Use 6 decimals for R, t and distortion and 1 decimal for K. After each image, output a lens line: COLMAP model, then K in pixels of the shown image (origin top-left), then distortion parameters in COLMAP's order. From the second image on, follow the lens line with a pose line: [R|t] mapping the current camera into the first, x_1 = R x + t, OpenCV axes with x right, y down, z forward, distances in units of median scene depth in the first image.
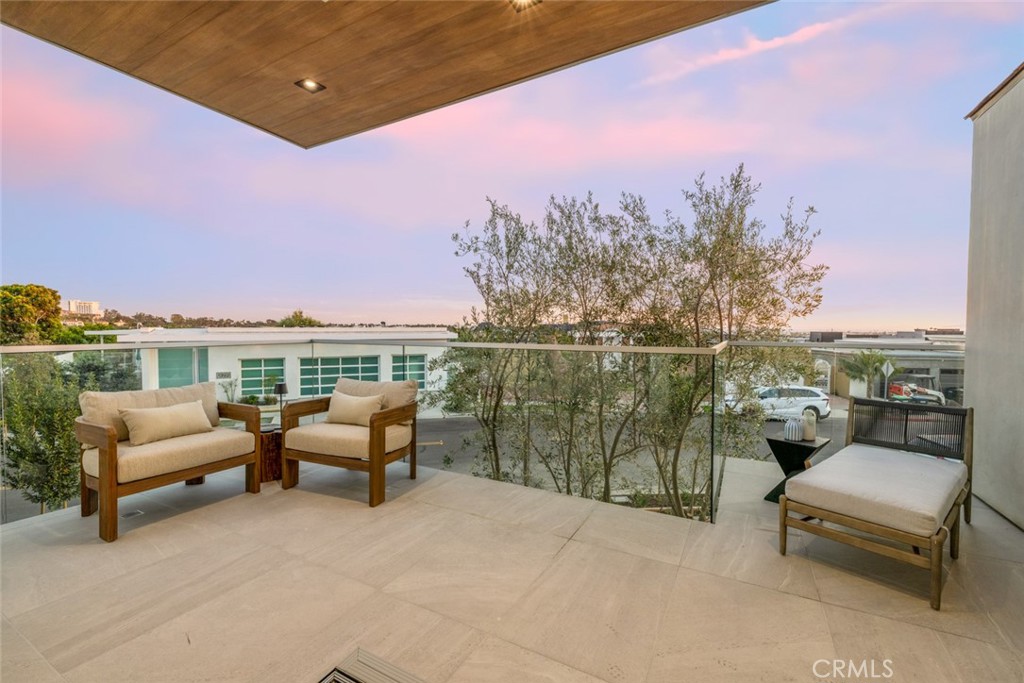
lens RADIAL K [[428.0, 0, 512.0], [0, 428.0, 337.3], [0, 0, 1]] dist [0.000205, 0.000488]
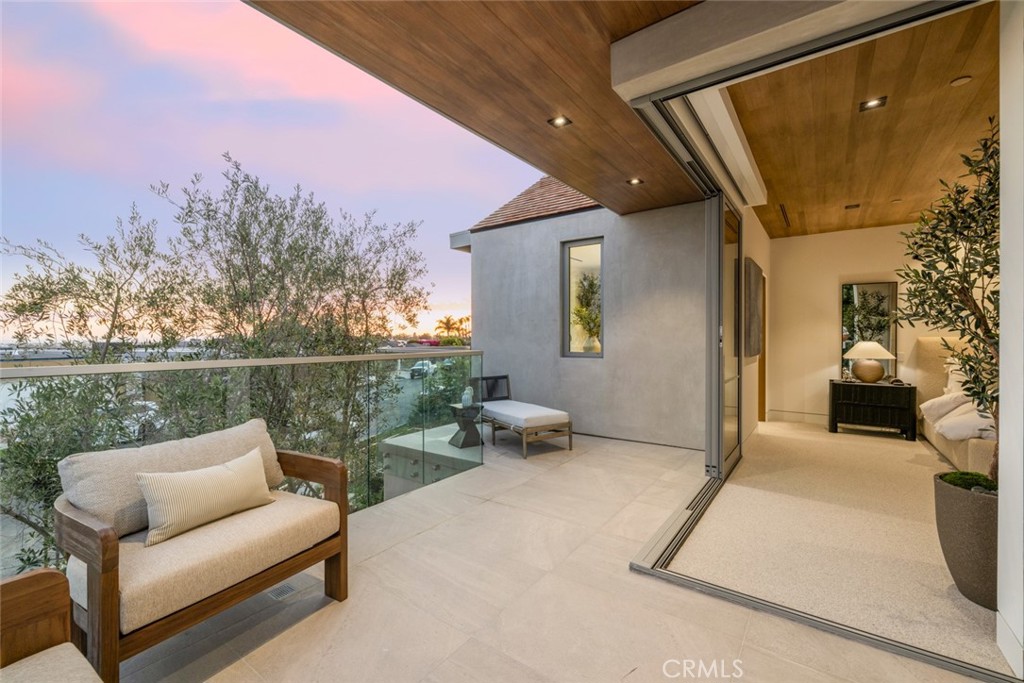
lens RADIAL K [[428.0, 0, 512.8], [0, 428.0, 340.1], [0, 0, 1]] dist [0.000205, 0.000488]
pose [[0.126662, -0.007113, 0.991920, -1.255584], [0.020977, 0.999770, 0.004491, -0.024410], [-0.991724, 0.020239, 0.126782, 0.820096]]
